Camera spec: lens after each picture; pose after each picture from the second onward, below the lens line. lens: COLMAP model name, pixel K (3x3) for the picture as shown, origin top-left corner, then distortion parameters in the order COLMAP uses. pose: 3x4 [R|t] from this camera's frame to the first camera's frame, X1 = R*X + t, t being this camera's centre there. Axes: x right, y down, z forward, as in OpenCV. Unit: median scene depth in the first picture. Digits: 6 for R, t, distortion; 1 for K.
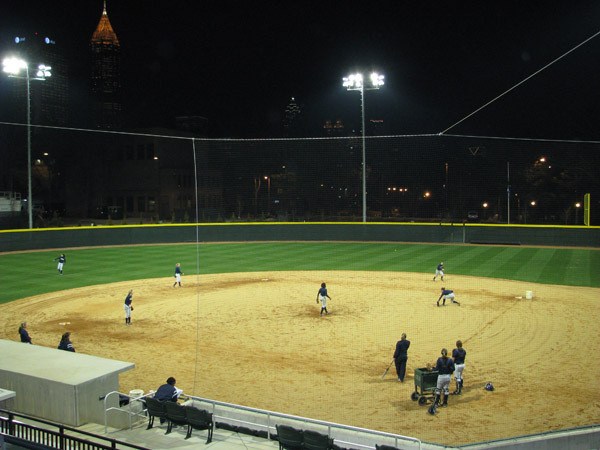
lens RADIAL K [[645.8, 0, 315.5], [0, 645.8, 222.1], [0, 0, 1]] dist [-0.213571, 0.301371]
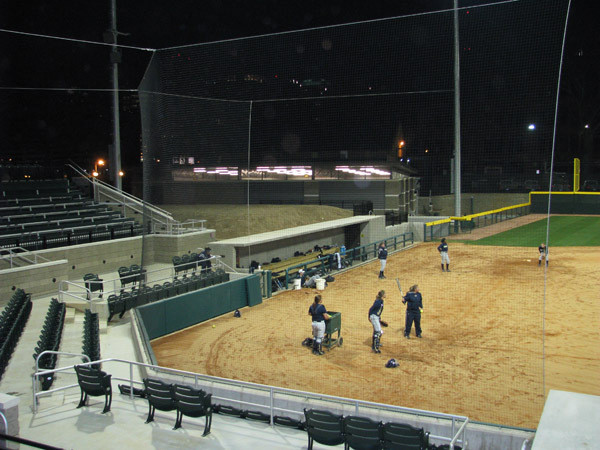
lens RADIAL K [[645.8, 0, 315.5], [0, 645.8, 222.1], [0, 0, 1]] dist [-0.213571, 0.301371]
pose [[0.062401, 0.109160, -0.992064, 0.261733], [-0.030545, 0.993744, 0.107424, -0.004756], [0.997584, 0.023599, 0.065345, 0.197703]]
